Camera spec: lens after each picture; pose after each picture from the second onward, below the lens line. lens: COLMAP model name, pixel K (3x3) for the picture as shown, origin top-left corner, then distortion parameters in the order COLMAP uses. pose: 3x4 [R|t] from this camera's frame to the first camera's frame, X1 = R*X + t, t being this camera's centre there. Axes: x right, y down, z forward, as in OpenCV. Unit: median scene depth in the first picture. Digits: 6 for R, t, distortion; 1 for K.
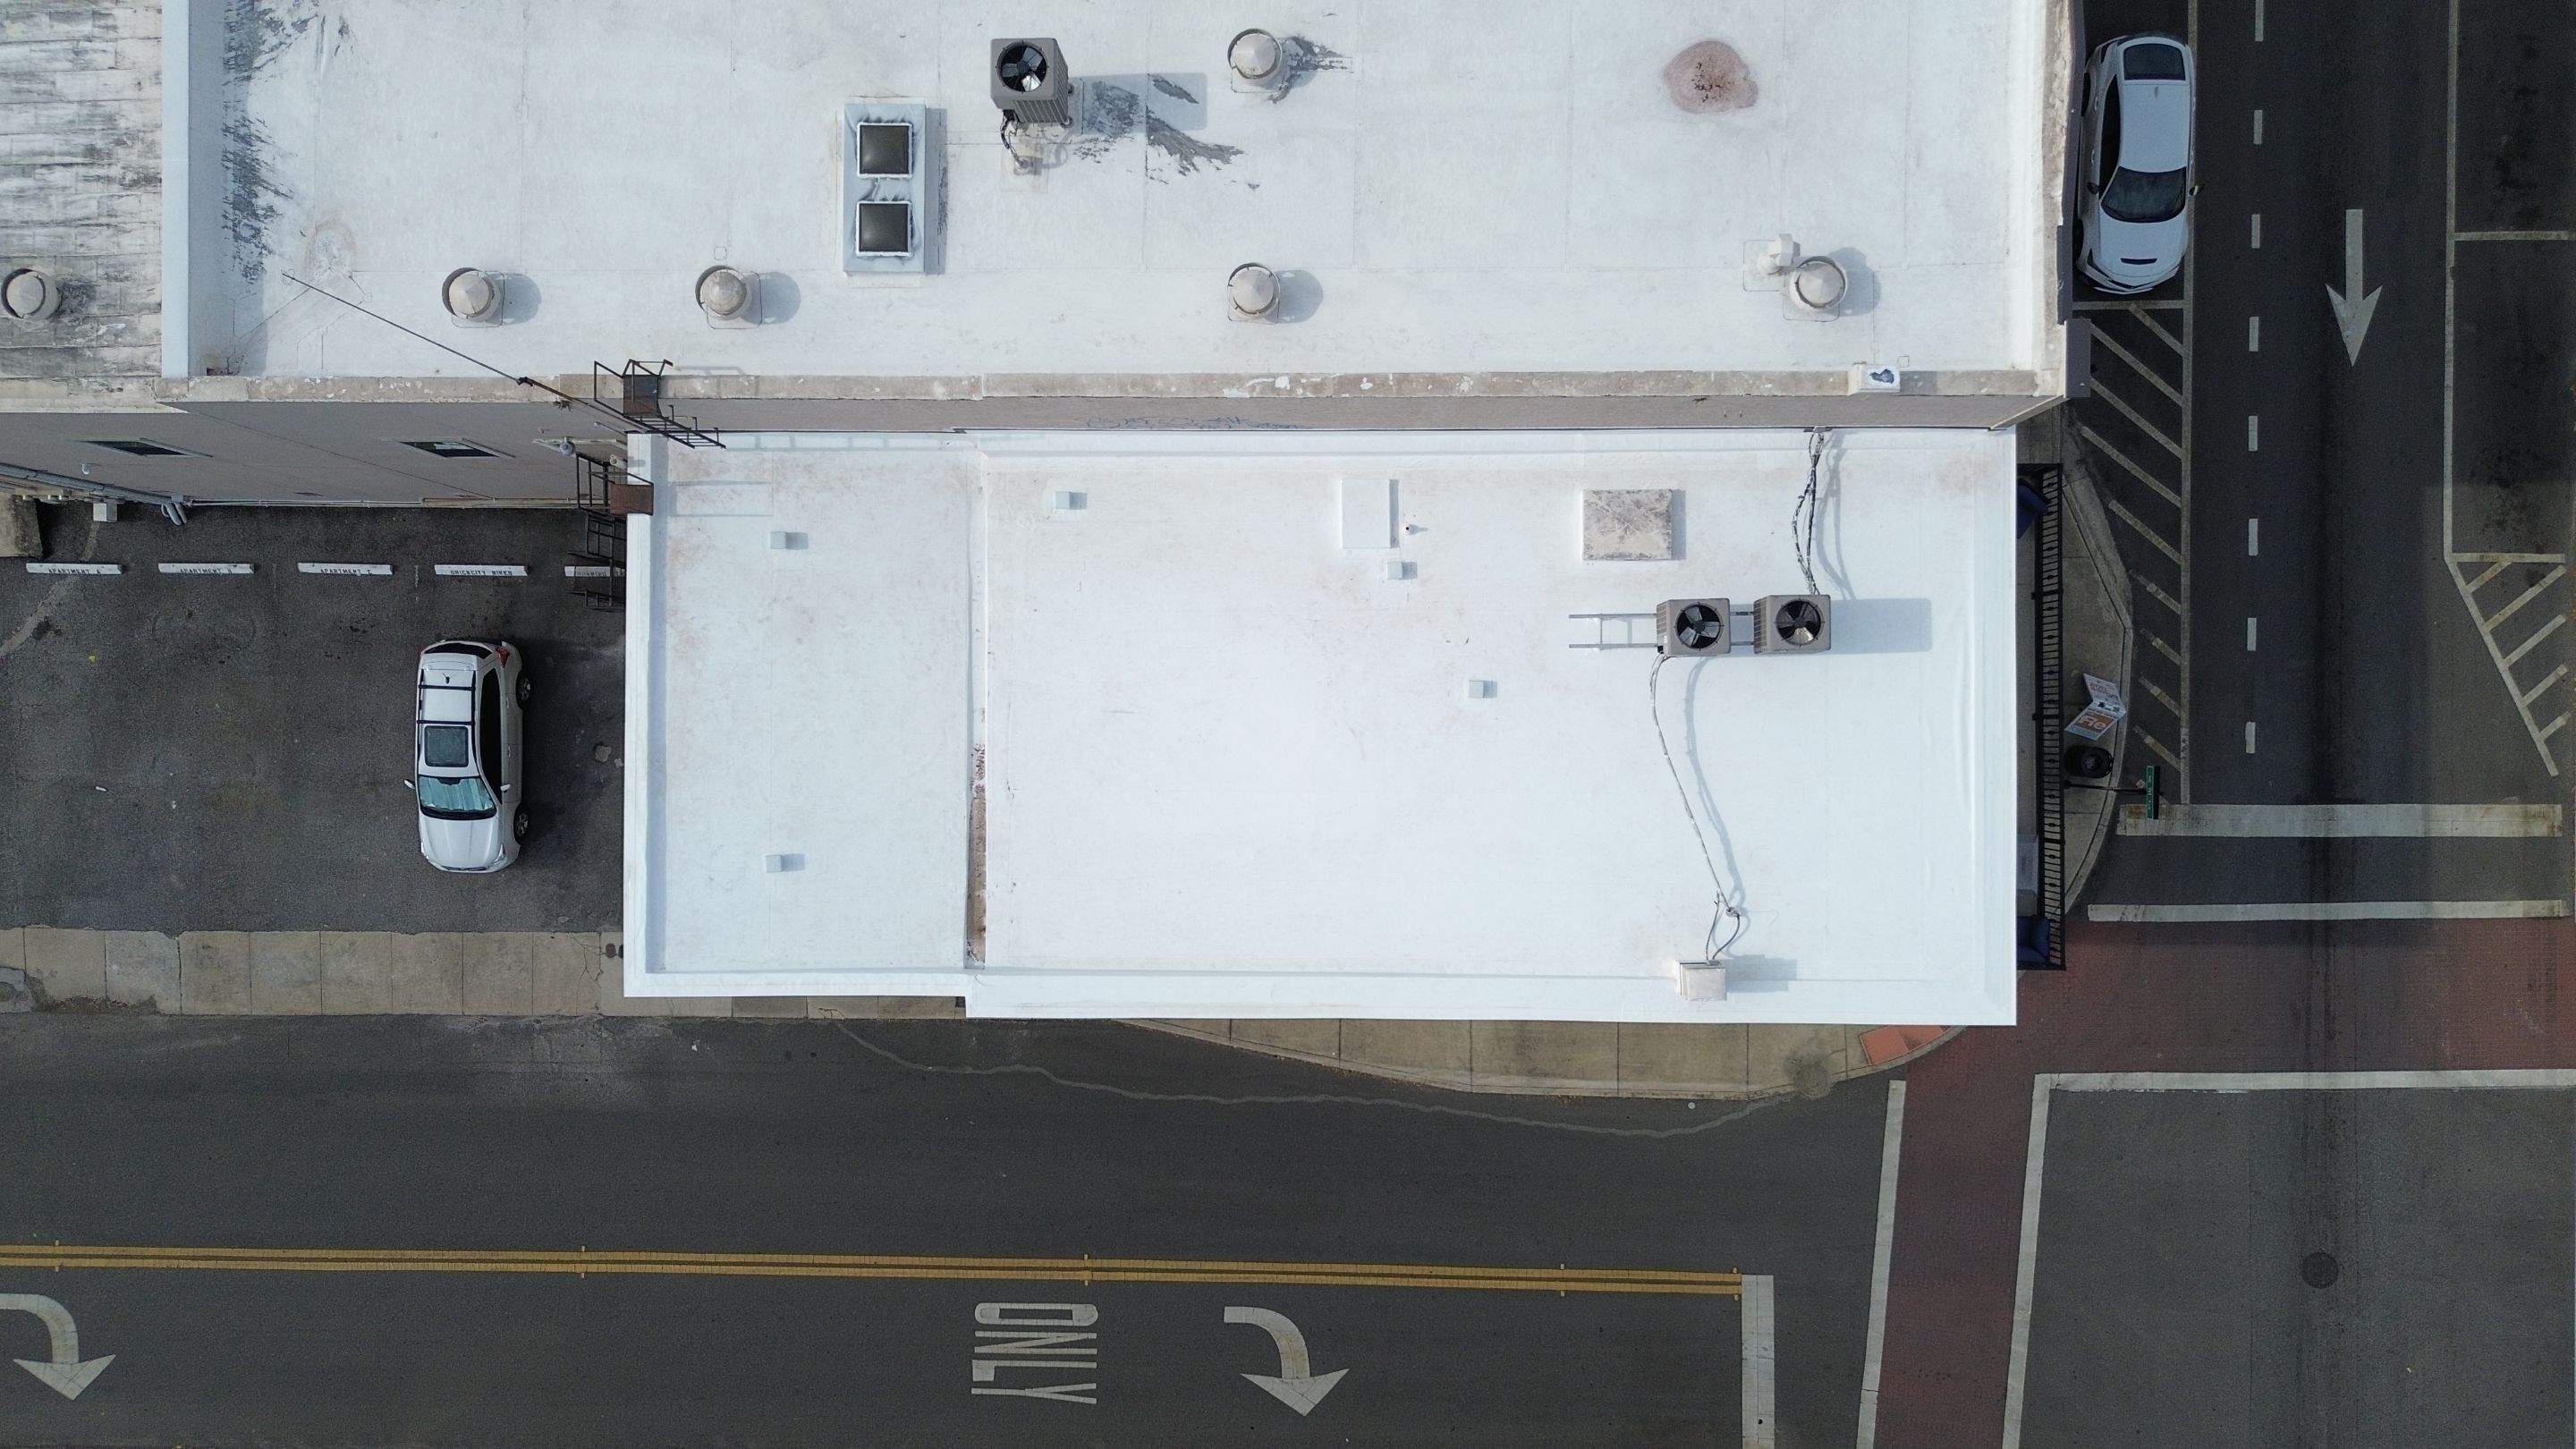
lens RADIAL K [[1826.2, 0, 1297.5], [0, 1826.2, 714.9], [0, 0, 1]] dist [0.046049, -0.034930]
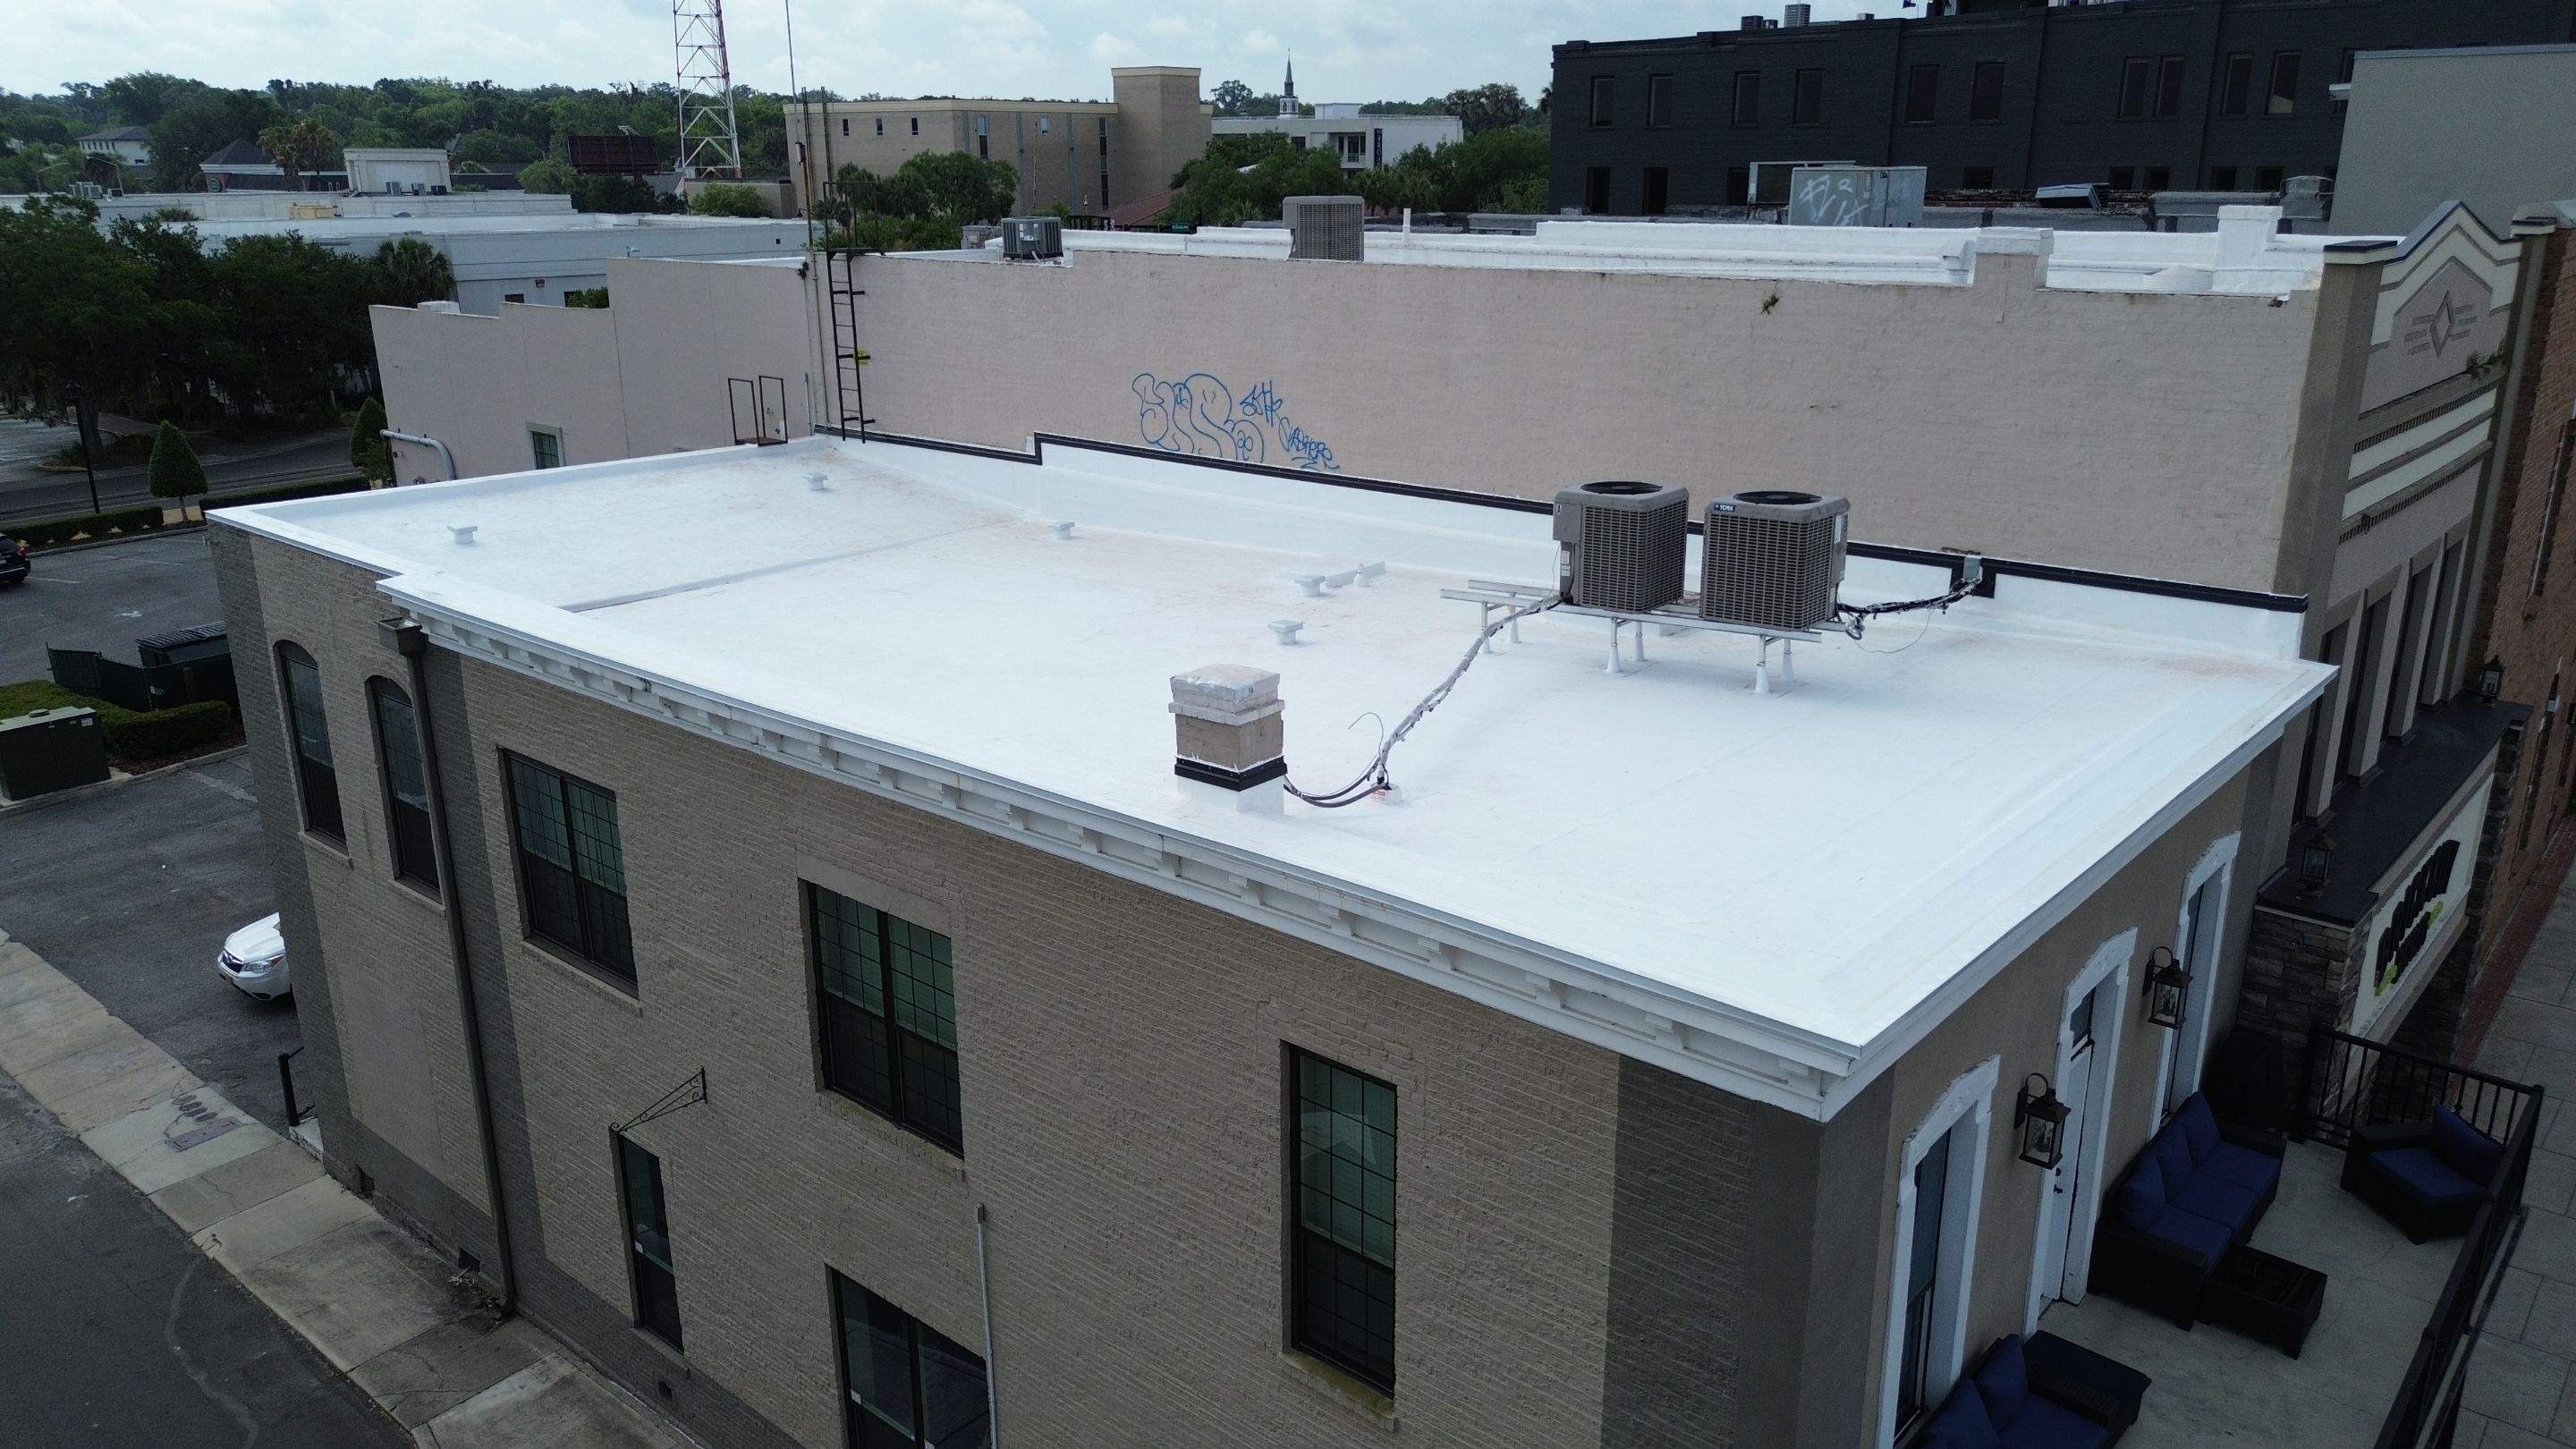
lens RADIAL K [[1826.2, 0, 1295.2], [0, 1826.2, 725.9], [0, 0, 1]] dist [0.046049, -0.034930]
pose [[0.758841, 0.207353, -0.617386, 0.484233], [-0.651257, 0.234291, -0.721784, 0.434112], [-0.005016, 0.949796, 0.312829, 0.824689]]
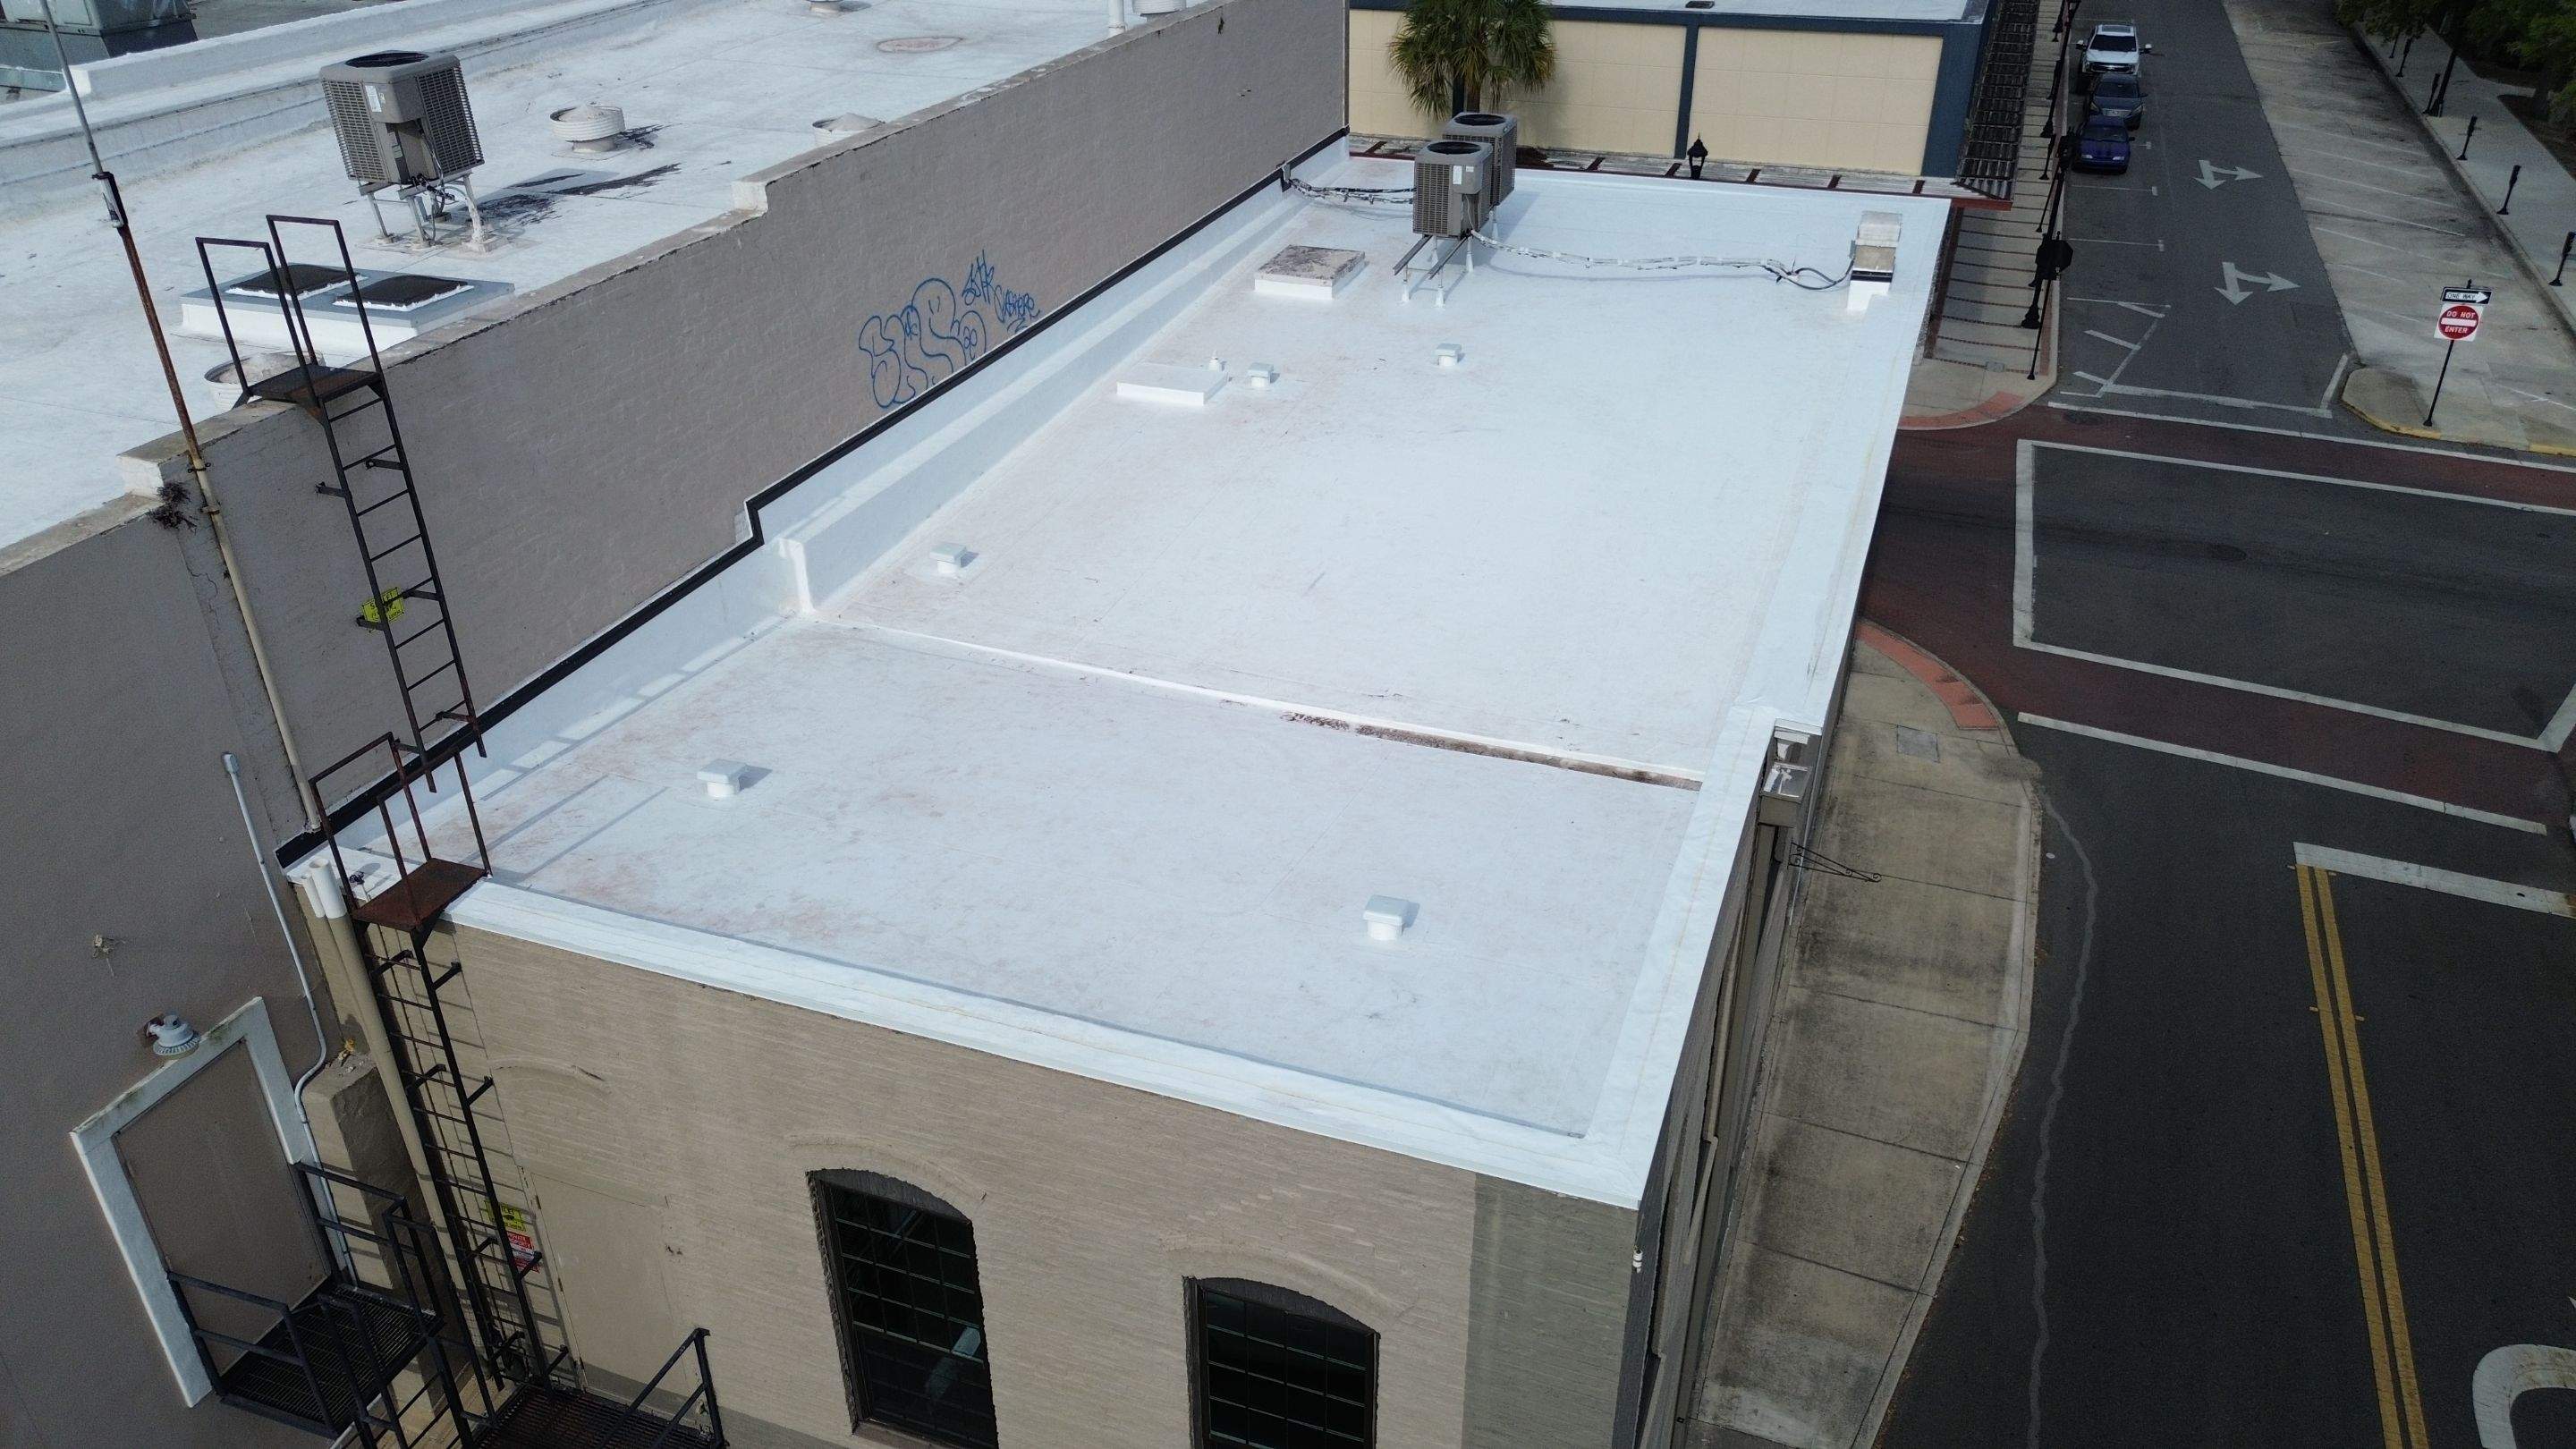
lens RADIAL K [[1826.2, 0, 1296.0], [0, 1826.2, 726.5], [0, 0, 1]] dist [0.046049, -0.034930]
pose [[0.343371, -0.452405, 0.823059, -0.605214], [0.939150, 0.174413, -0.295934, 0.174700], [-0.009670, 0.874591, 0.484764, 0.759082]]
